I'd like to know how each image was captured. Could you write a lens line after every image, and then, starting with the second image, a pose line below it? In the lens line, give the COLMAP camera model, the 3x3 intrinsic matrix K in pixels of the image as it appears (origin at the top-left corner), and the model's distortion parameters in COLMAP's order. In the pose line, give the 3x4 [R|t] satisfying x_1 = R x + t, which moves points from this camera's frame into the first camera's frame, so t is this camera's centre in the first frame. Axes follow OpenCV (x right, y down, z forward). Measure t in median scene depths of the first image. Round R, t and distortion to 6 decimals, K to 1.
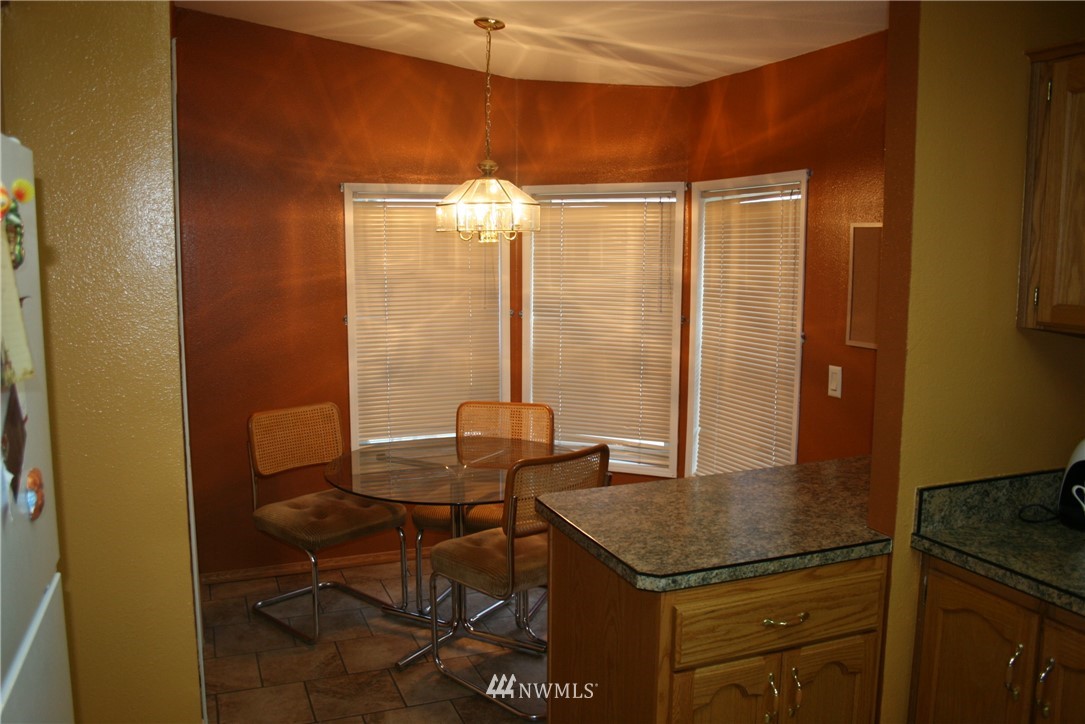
lens RADIAL K [[908.3, 0, 541.8], [0, 908.3, 365.6], [0, 0, 1]] dist [-0.157272, 0.127914]
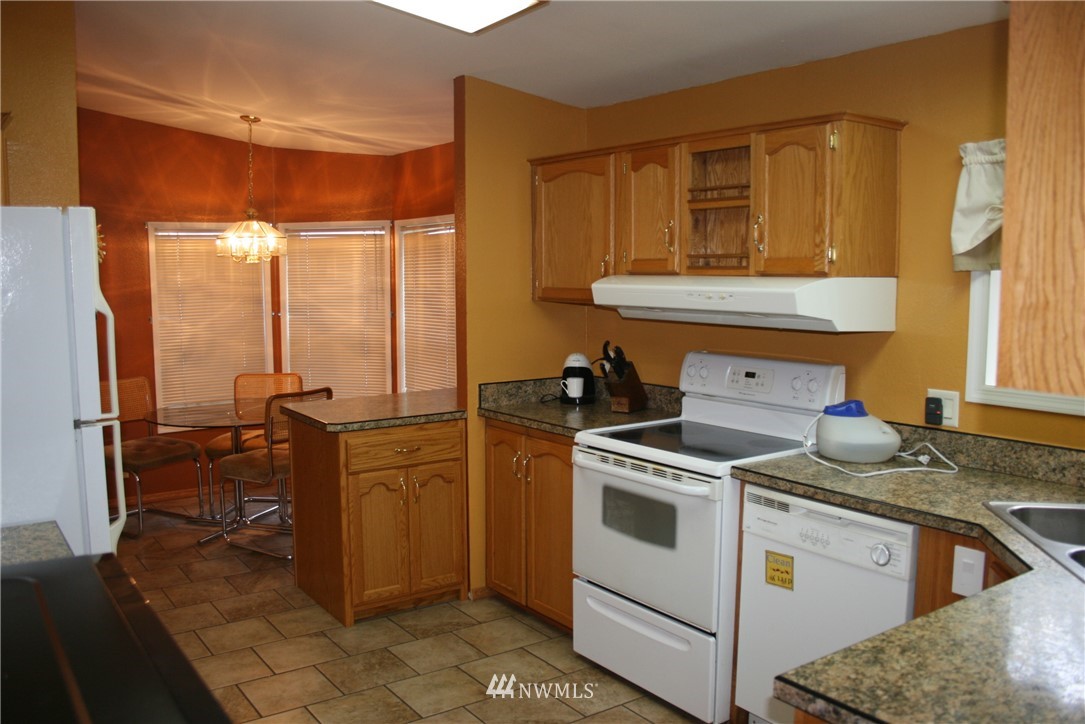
lens RADIAL K [[908.3, 0, 541.8], [0, 908.3, 365.6], [0, 0, 1]] dist [-0.157272, 0.127914]
pose [[0.971568, -0.031132, 0.234705, 0.050482], [0.036979, 0.999105, -0.020549, 0.077002], [-0.233855, 0.028644, 0.971850, -0.511740]]
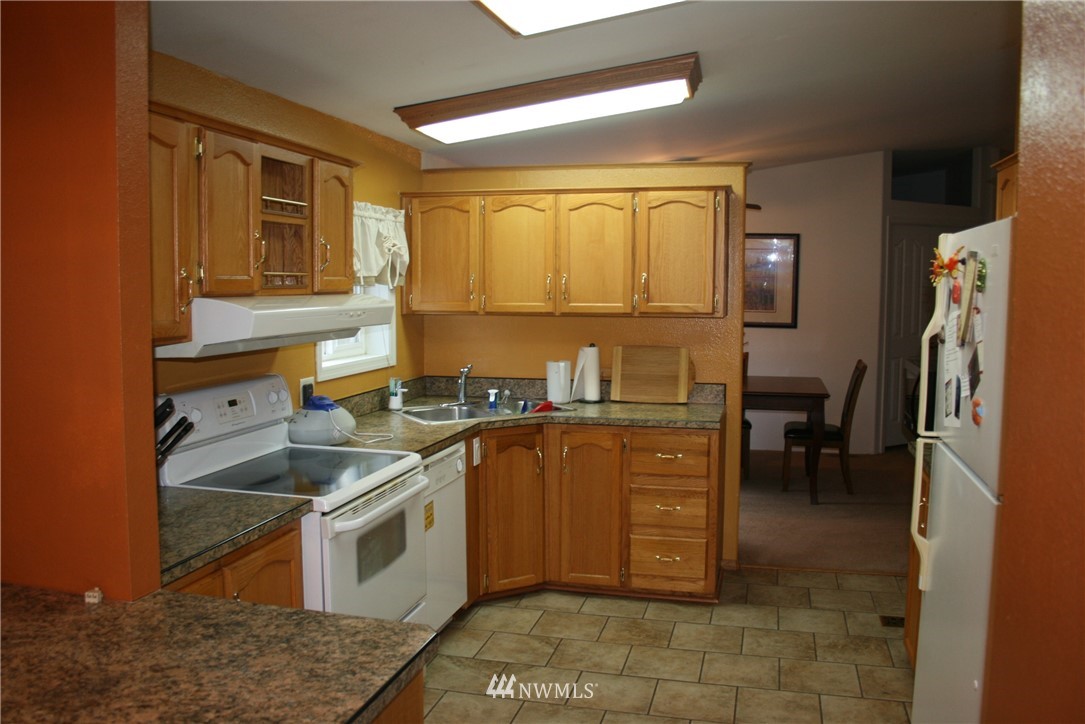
lens RADIAL K [[908.3, 0, 541.8], [0, 908.3, 365.6], [0, 0, 1]] dist [-0.157272, 0.127914]
pose [[-0.811541, -0.058583, 0.581352, -0.491286], [0.067243, 0.978986, 0.192520, -0.201925], [-0.580414, 0.195330, -0.790548, 1.618034]]
